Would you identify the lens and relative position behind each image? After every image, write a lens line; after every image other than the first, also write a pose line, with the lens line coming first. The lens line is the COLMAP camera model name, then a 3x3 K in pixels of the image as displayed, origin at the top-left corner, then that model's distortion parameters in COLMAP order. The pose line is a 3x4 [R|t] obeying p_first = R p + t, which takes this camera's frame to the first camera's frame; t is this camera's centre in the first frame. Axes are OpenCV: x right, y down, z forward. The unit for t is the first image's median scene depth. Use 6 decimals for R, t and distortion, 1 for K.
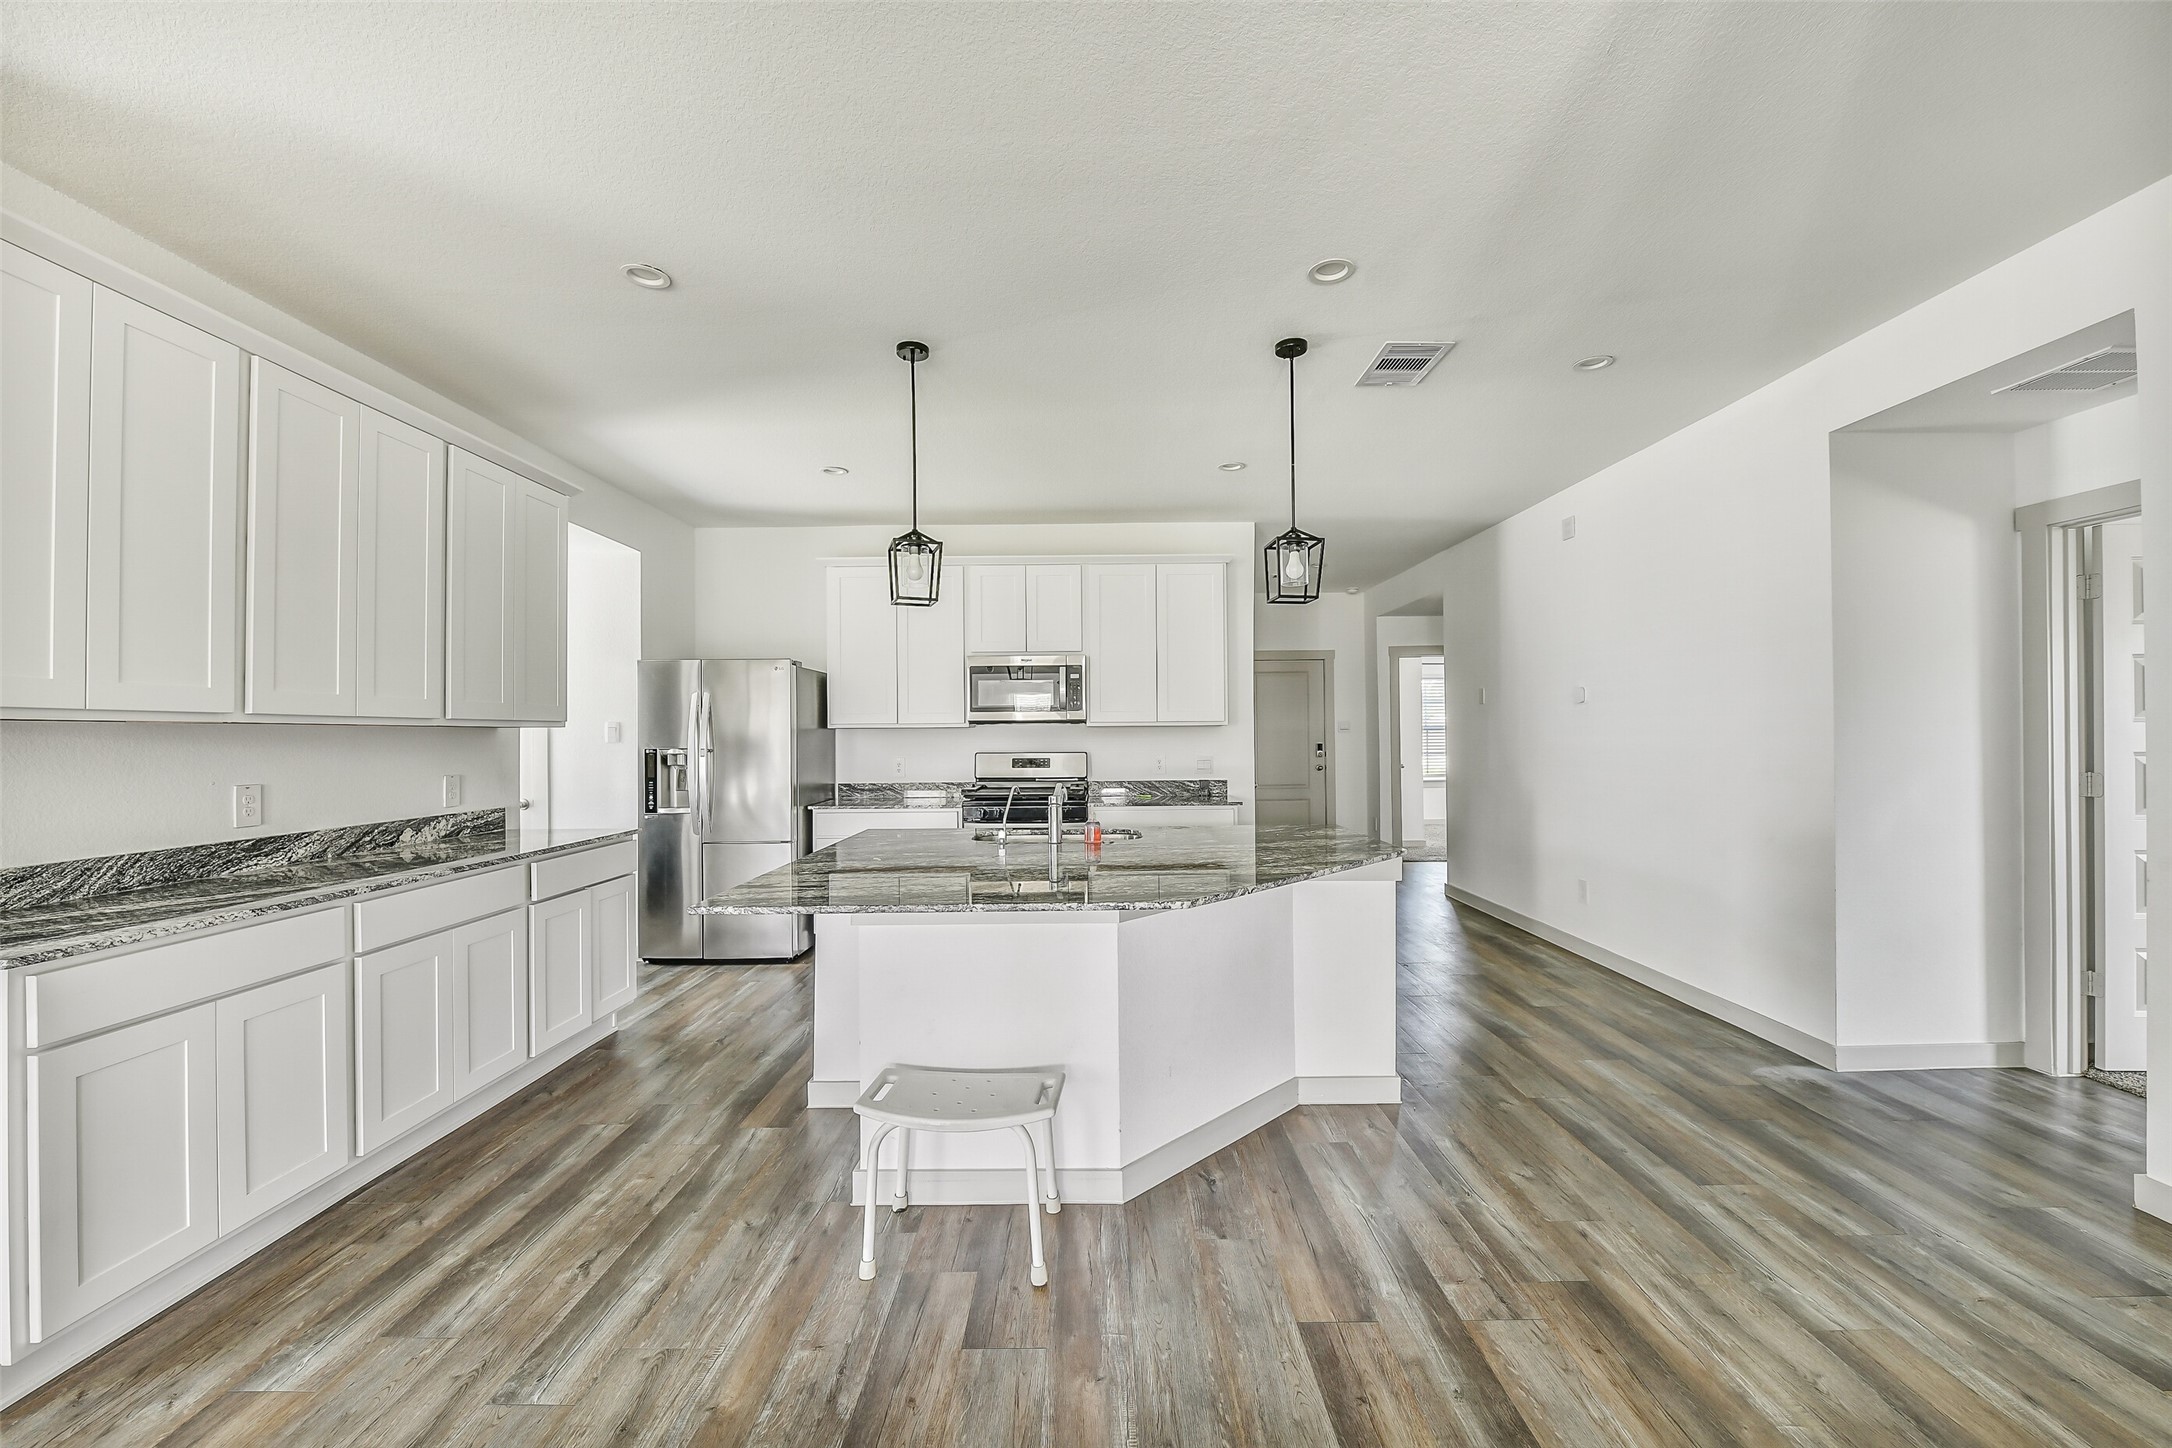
lens RADIAL K [[871.6, 0, 1092.8], [0, 871.6, 729.0], [0, 0, 1]] dist [-0.006854, -0.000247]
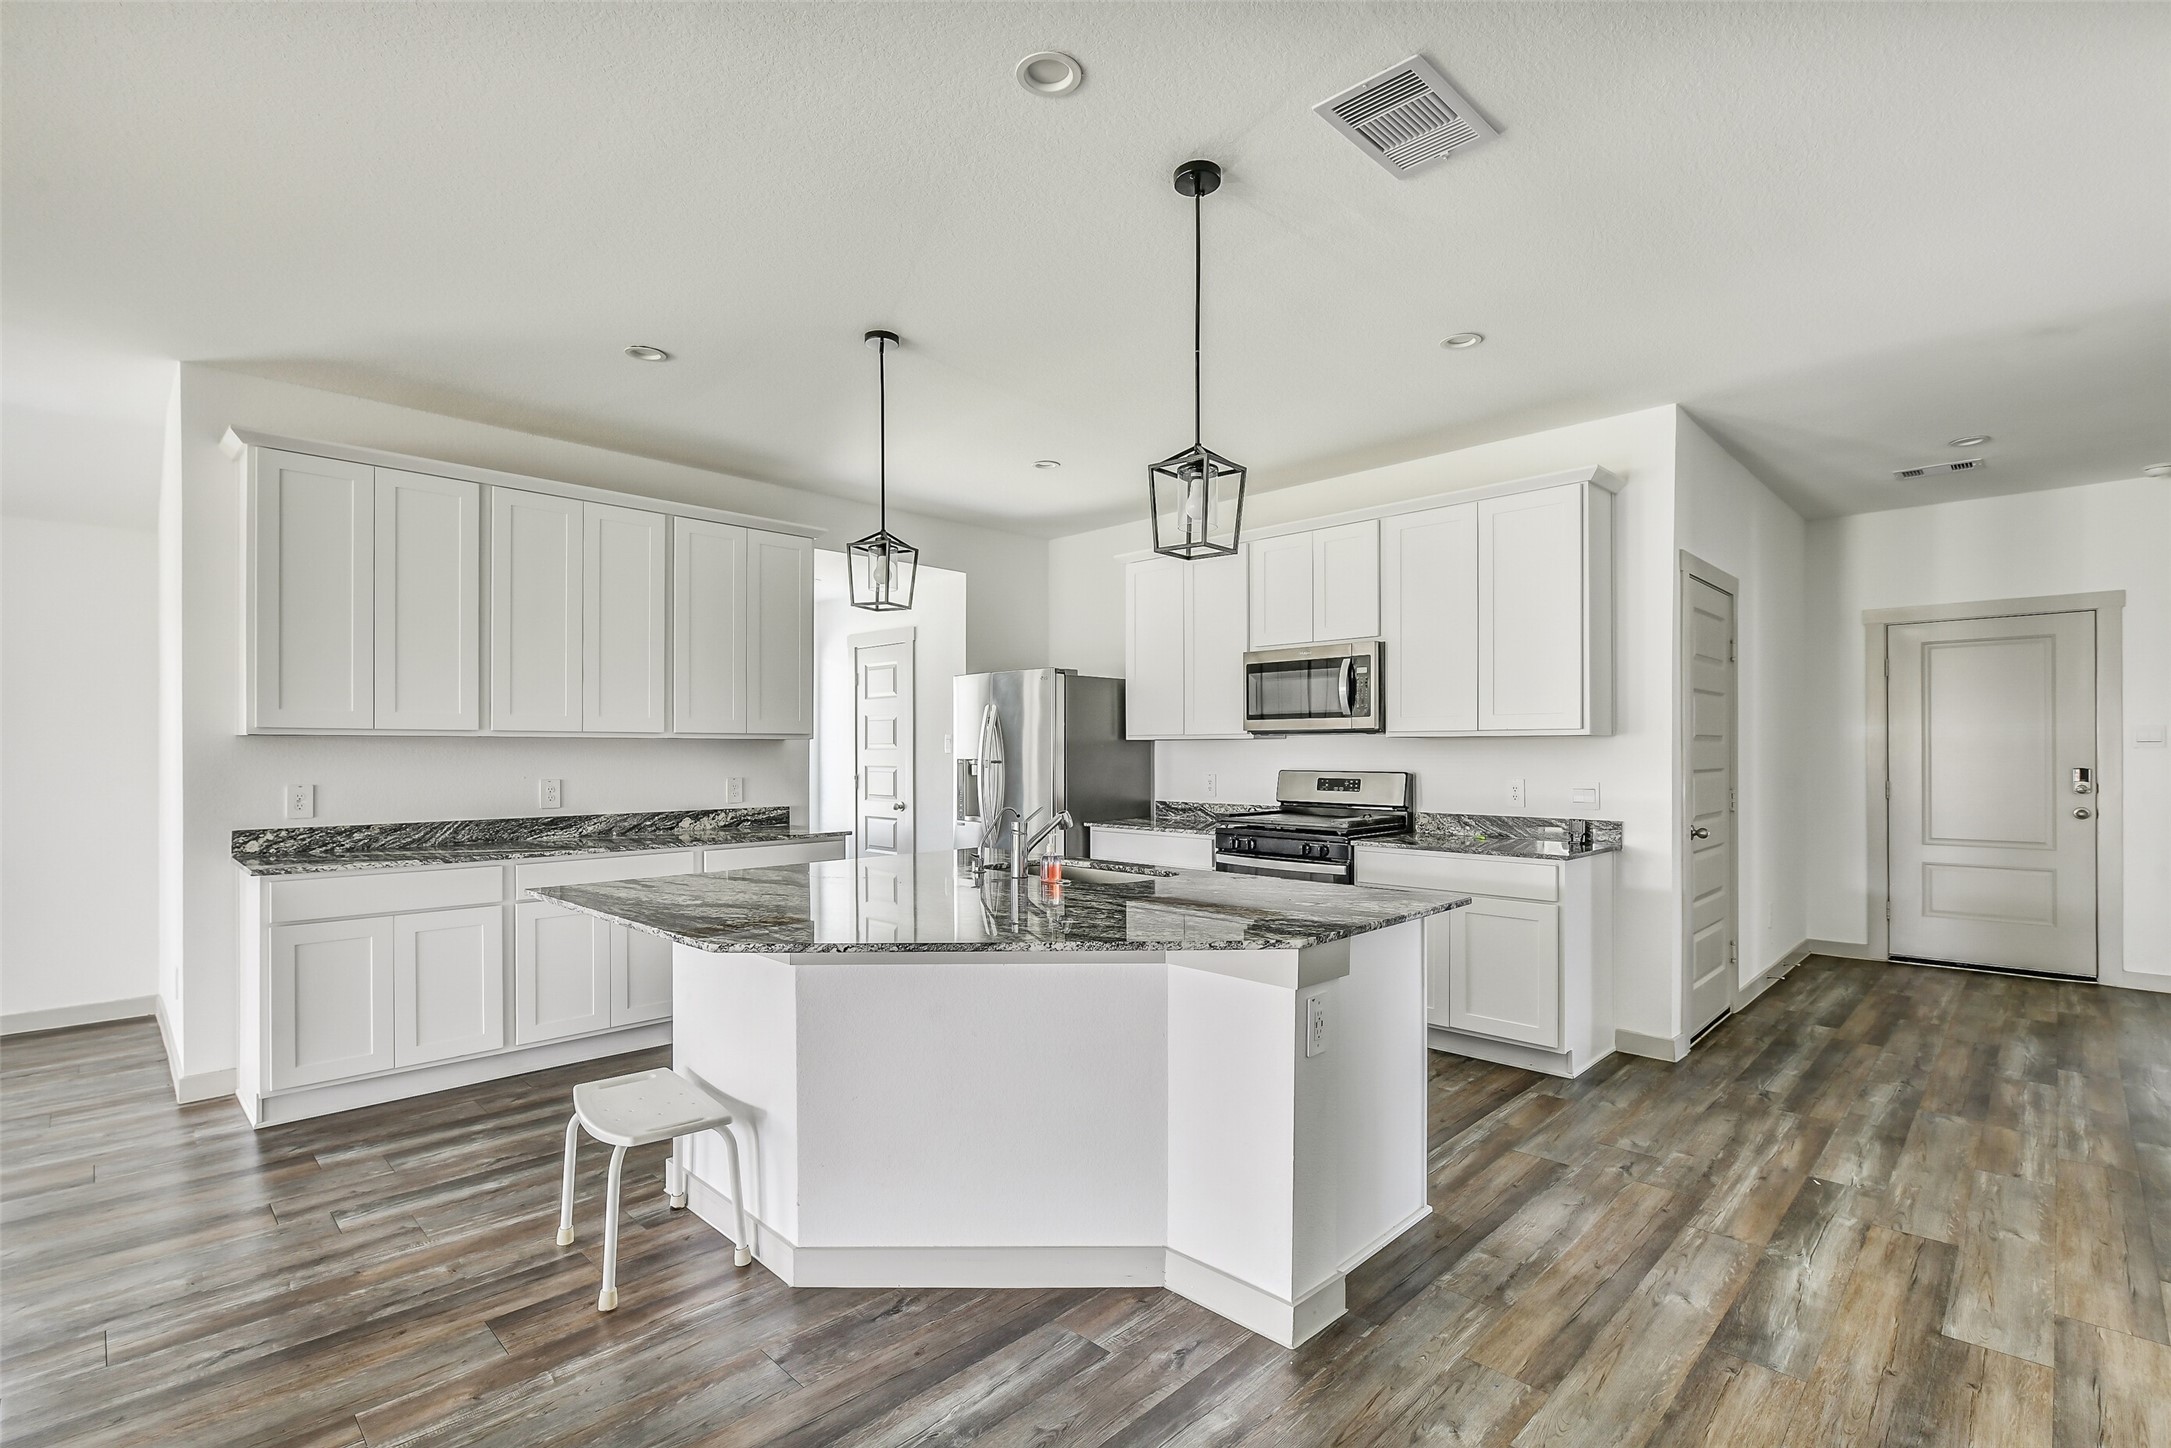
lens RADIAL K [[1003.1, 0, 1081.0], [0, 1003.1, 751.1], [0, 0, 1]] dist [-0.004817, -0.001218]
pose [[0.707978, 0.007694, -0.706192, 0.666746], [-0.000212, 0.999943, 0.010682, -0.000556], [0.706234, -0.007413, 0.707940, 0.353338]]
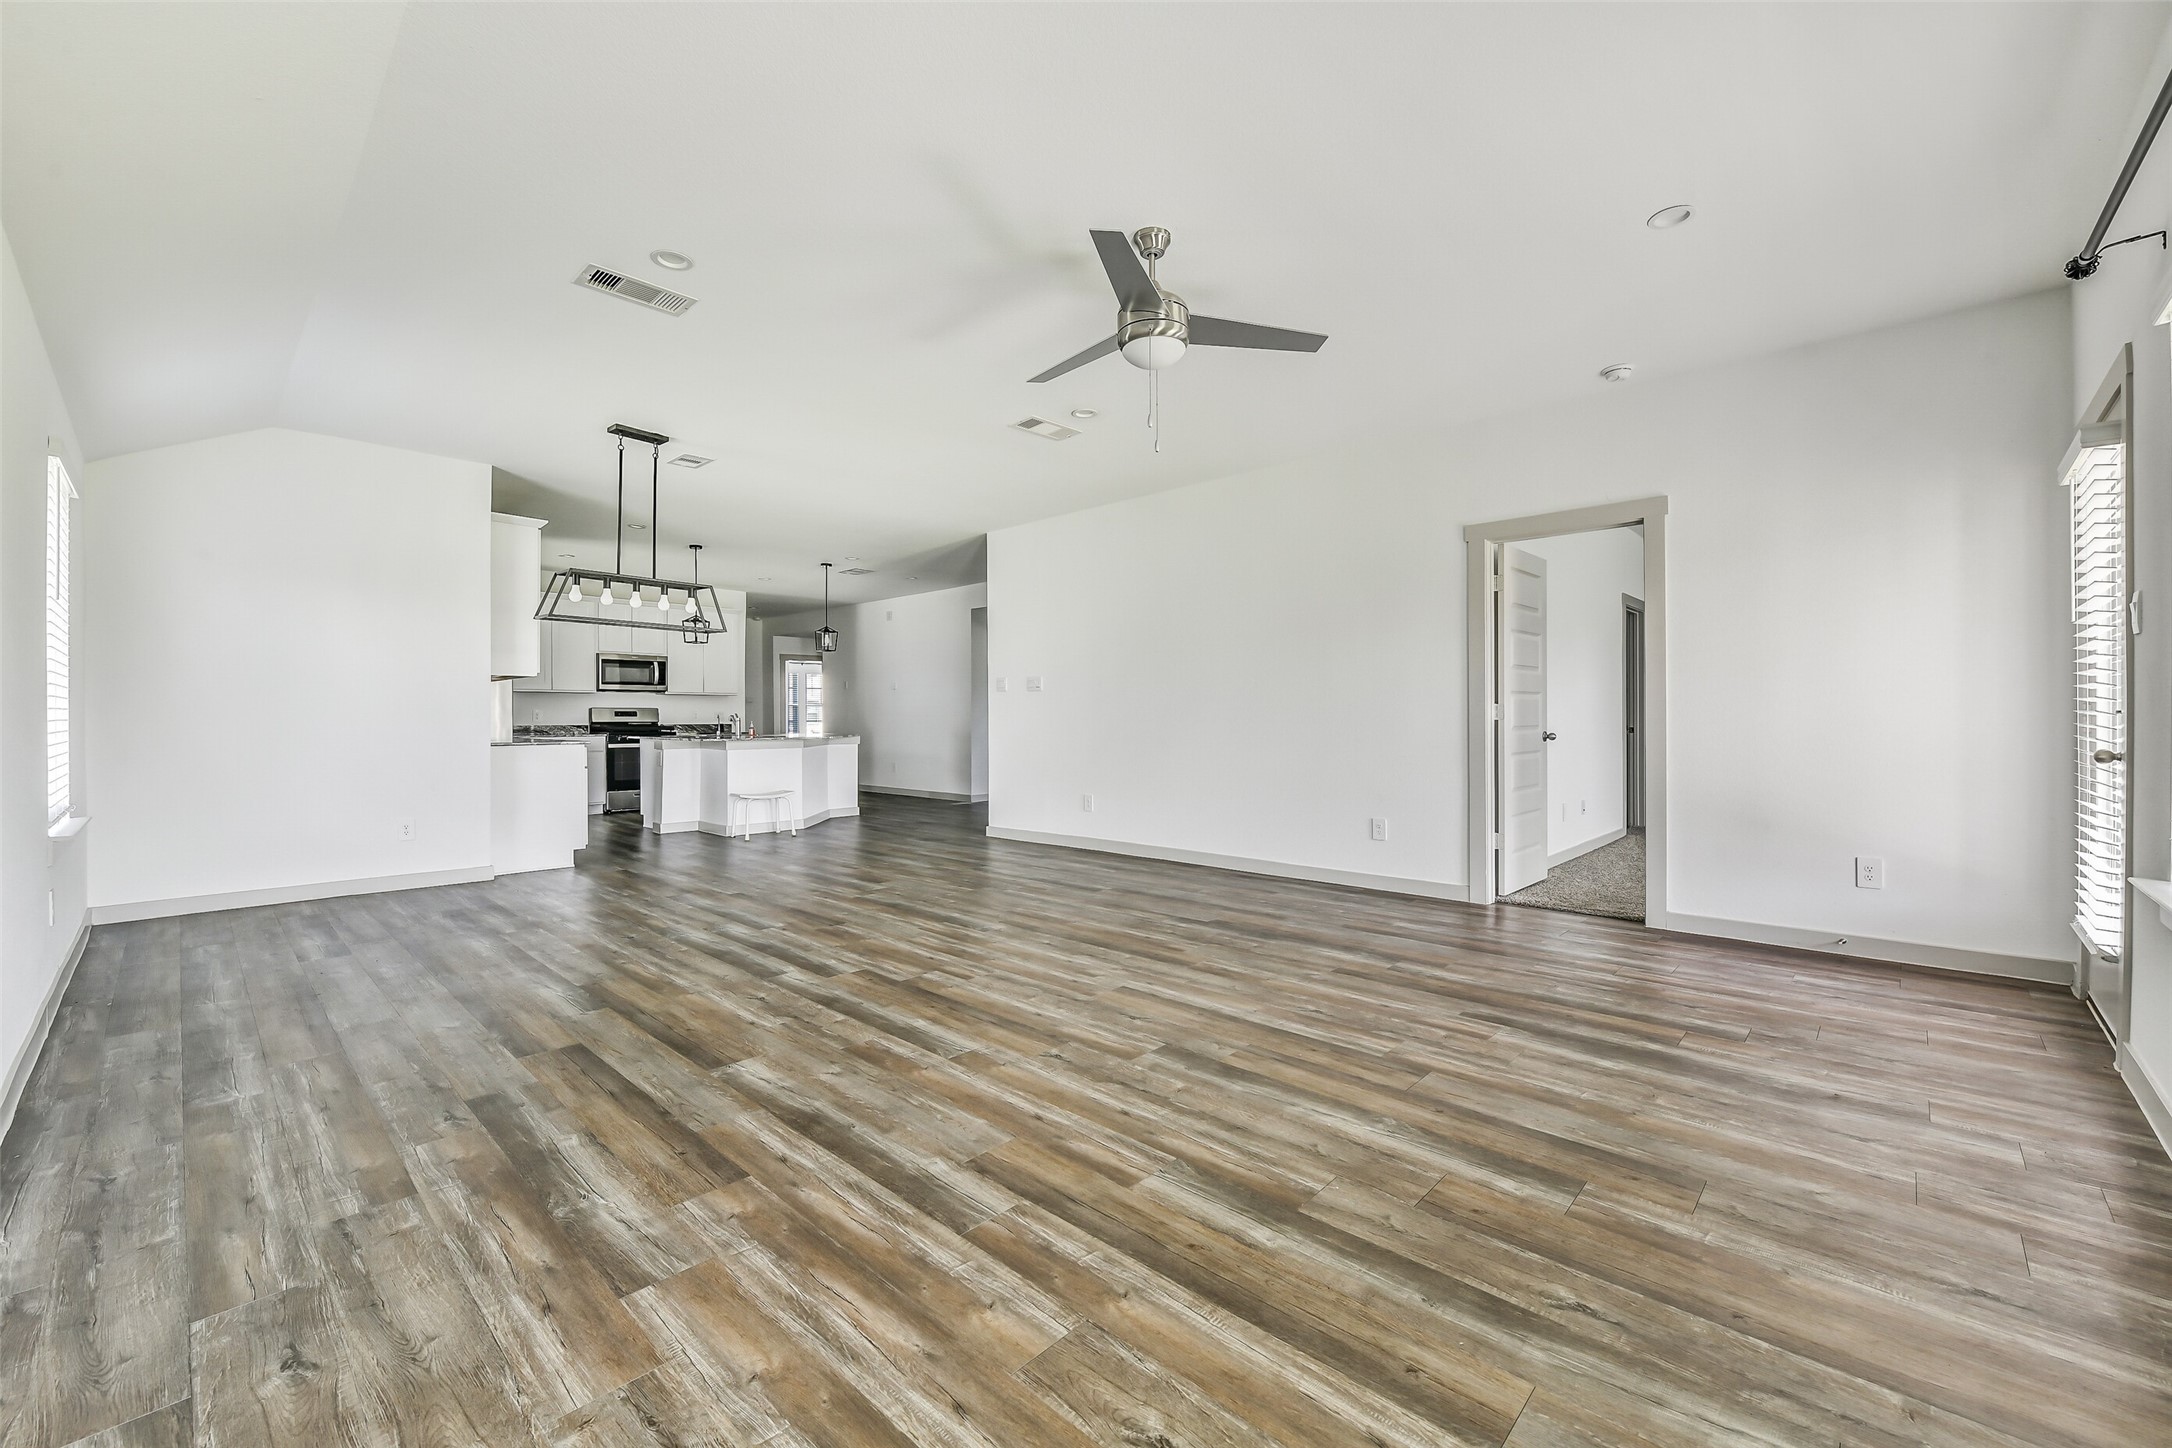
lens RADIAL K [[871.6, 0, 1091.5], [0, 871.6, 711.8], [0, 0, 1]] dist [-0.006854, -0.000247]
pose [[0.690491, 0.011704, 0.723246, -1.192452], [-0.008698, 0.999931, -0.007877, 0.068596], [-0.723288, -0.000852, 0.690546, -1.571322]]
